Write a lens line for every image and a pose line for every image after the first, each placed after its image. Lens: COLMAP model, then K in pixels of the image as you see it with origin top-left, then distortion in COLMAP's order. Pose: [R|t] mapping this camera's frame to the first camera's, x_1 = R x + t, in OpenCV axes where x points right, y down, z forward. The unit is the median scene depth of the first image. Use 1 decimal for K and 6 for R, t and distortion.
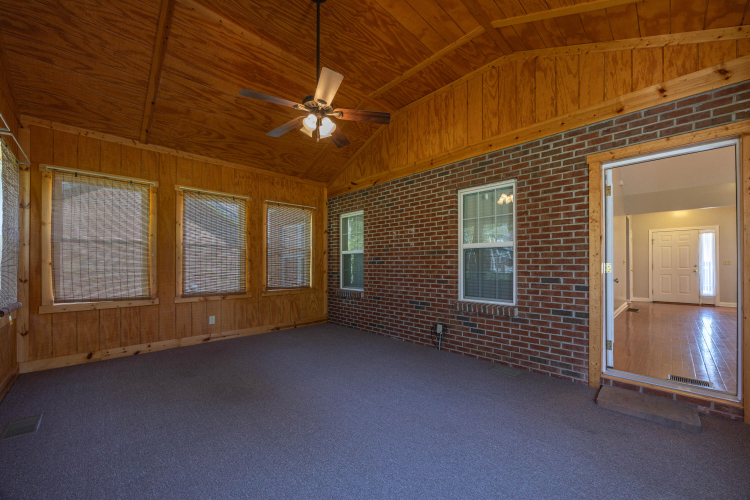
lens RADIAL K [[296.6, 0, 376.7], [0, 296.6, 263.4], [0, 0, 1]] dist [-0.001779, -0.000187]
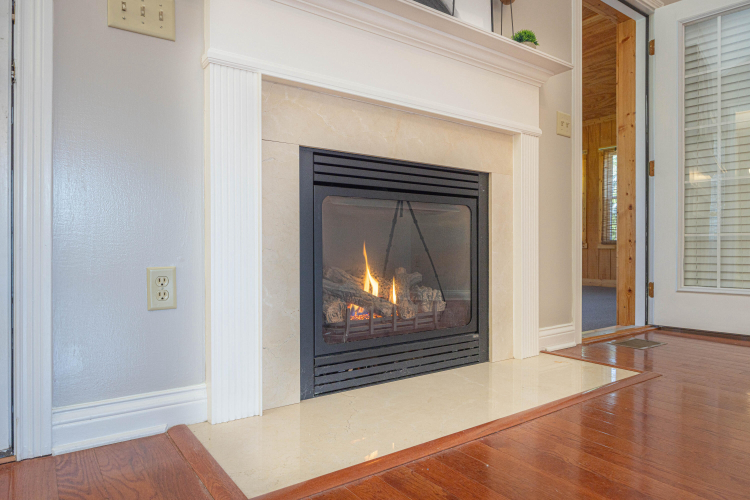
lens RADIAL K [[473.2, 0, 375.0], [0, 473.2, 250.0], [0, 0, 1]] dist [-0.000500, -0.000221]
pose [[-0.152272, 0.002870, -0.988334, 1.301787], [0.003695, 0.999990, 0.002335, 0.131338], [0.988332, -0.003297, -0.152281, 0.405025]]
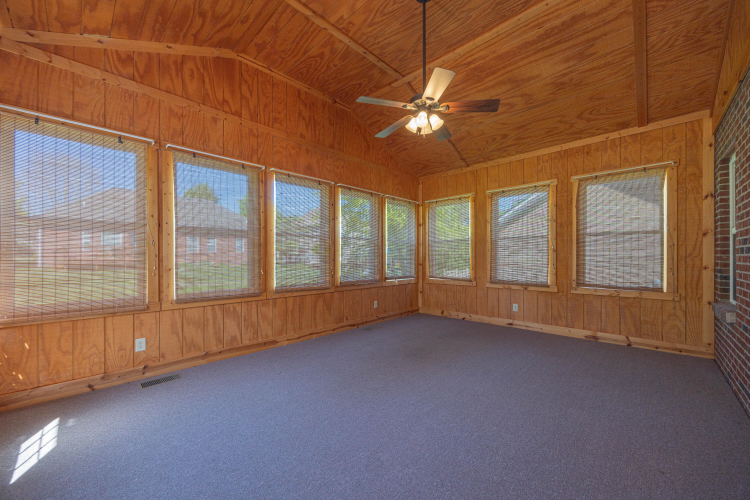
lens RADIAL K [[287.6, 0, 373.3], [0, 287.6, 253.0], [0, 0, 1]] dist [-0.000978, -0.000134]
pose [[0.018074, -0.008302, -0.999802, 0.499712], [0.010100, 0.999916, -0.008121, -0.001408], [0.999786, -0.009951, 0.018156, 0.504410]]
